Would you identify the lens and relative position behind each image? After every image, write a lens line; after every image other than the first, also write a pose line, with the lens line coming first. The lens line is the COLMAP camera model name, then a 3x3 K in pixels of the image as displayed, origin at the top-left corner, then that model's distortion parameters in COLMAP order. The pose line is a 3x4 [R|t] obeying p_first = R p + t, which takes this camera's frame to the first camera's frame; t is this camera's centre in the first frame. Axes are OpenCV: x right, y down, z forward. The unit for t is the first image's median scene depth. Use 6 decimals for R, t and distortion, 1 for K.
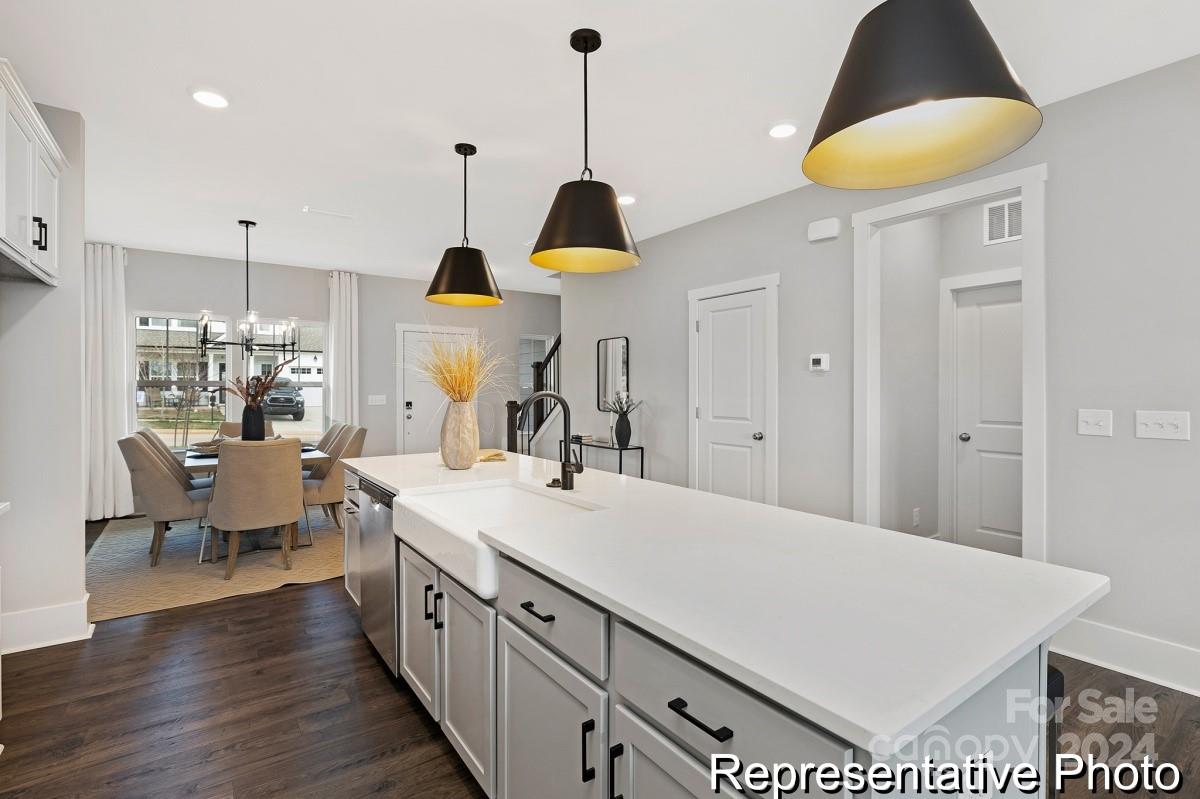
lens RADIAL K [[550.2, 0, 599.3], [0, 550.2, 387.9], [0, 0, 1]] dist [-0.003496, -0.000358]
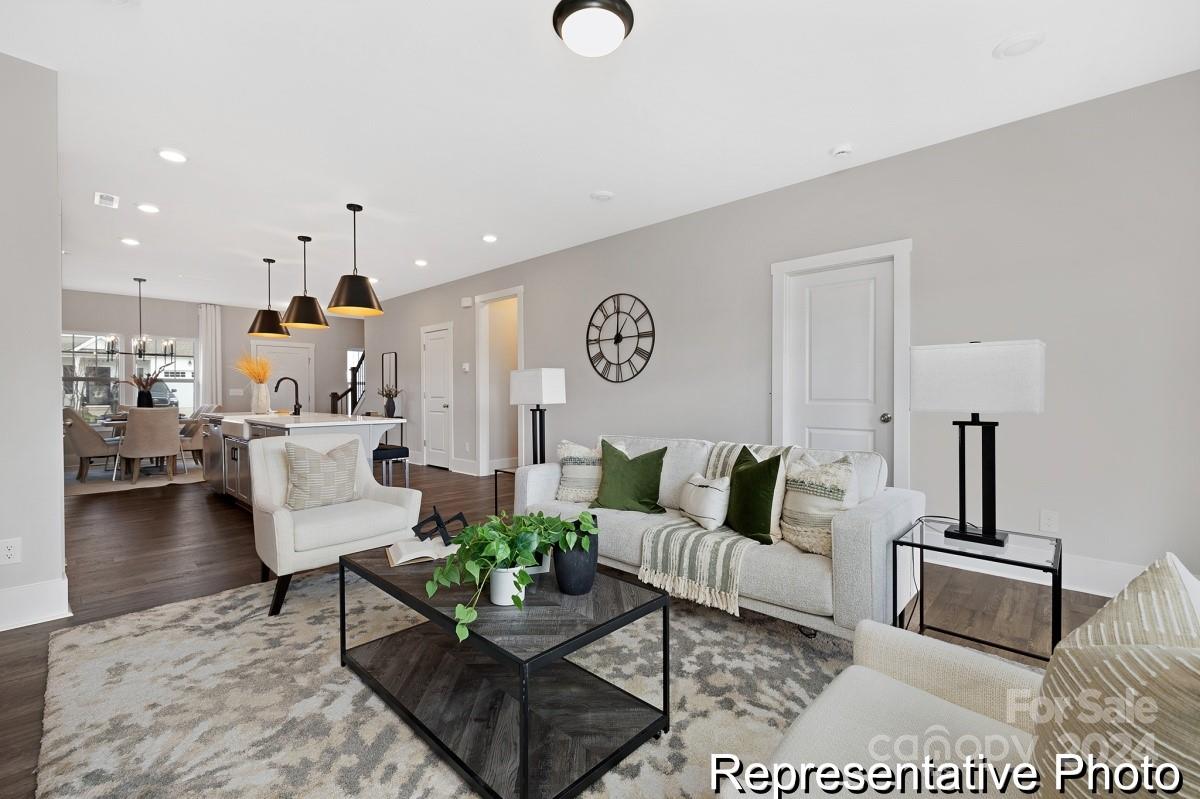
lens RADIAL K [[508.1, 0, 587.9], [0, 508.1, 396.6], [0, 0, 1]] dist [0.002828, 0.000070]
pose [[0.982715, -0.004047, 0.185079, 0.386143], [0.003195, 0.999983, 0.004900, 0.043185], [-0.185096, -0.004224, 0.982711, -0.735339]]
